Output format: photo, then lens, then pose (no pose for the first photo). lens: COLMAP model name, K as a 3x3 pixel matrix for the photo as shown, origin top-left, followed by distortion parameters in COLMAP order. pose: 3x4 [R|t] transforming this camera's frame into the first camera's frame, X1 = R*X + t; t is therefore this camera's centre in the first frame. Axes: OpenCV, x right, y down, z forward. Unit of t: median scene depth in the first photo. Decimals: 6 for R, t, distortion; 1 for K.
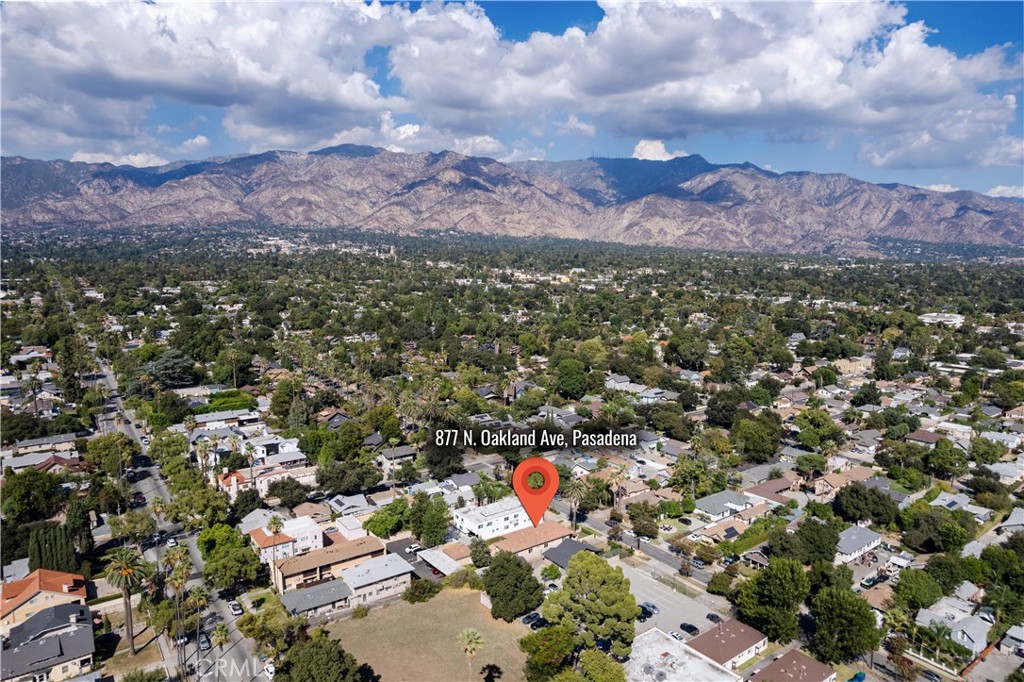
lens RADIAL K [[672.9, 0, 514.2], [0, 672.9, 338.0], [0, 0, 1]] dist [-0.052719, 0.035128]
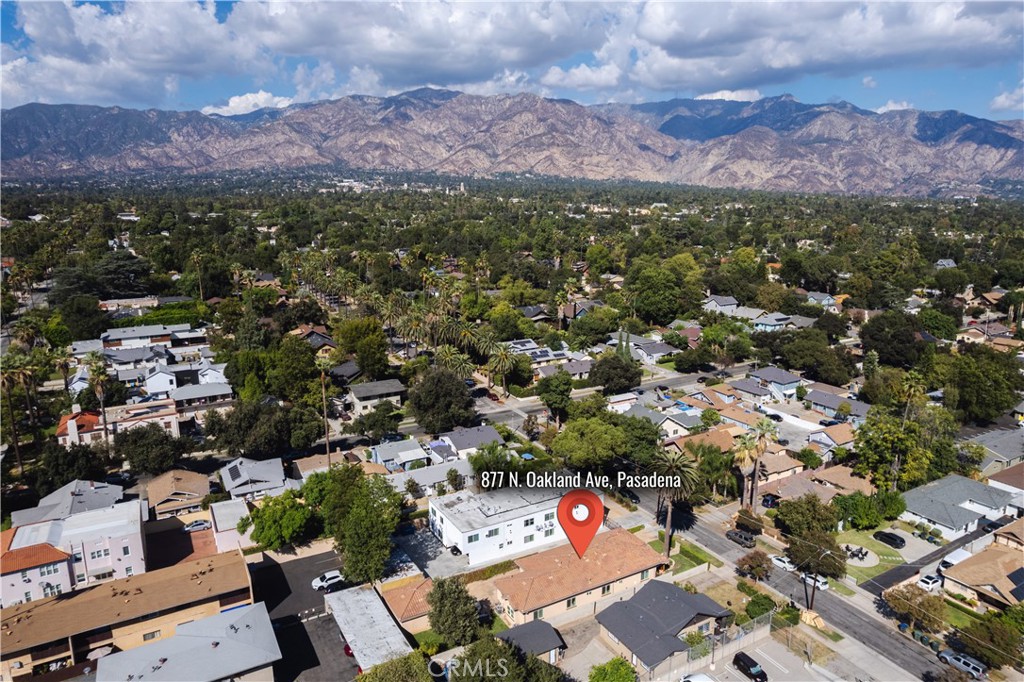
lens RADIAL K [[672.9, 0, 513.2], [0, 672.9, 340.6], [0, 0, 1]] dist [-0.052719, 0.035128]
pose [[0.993409, 0.021274, -0.112634, 0.015166], [-0.012007, 0.996533, 0.082324, 0.047523], [0.113995, -0.080429, 0.990220, 0.260718]]
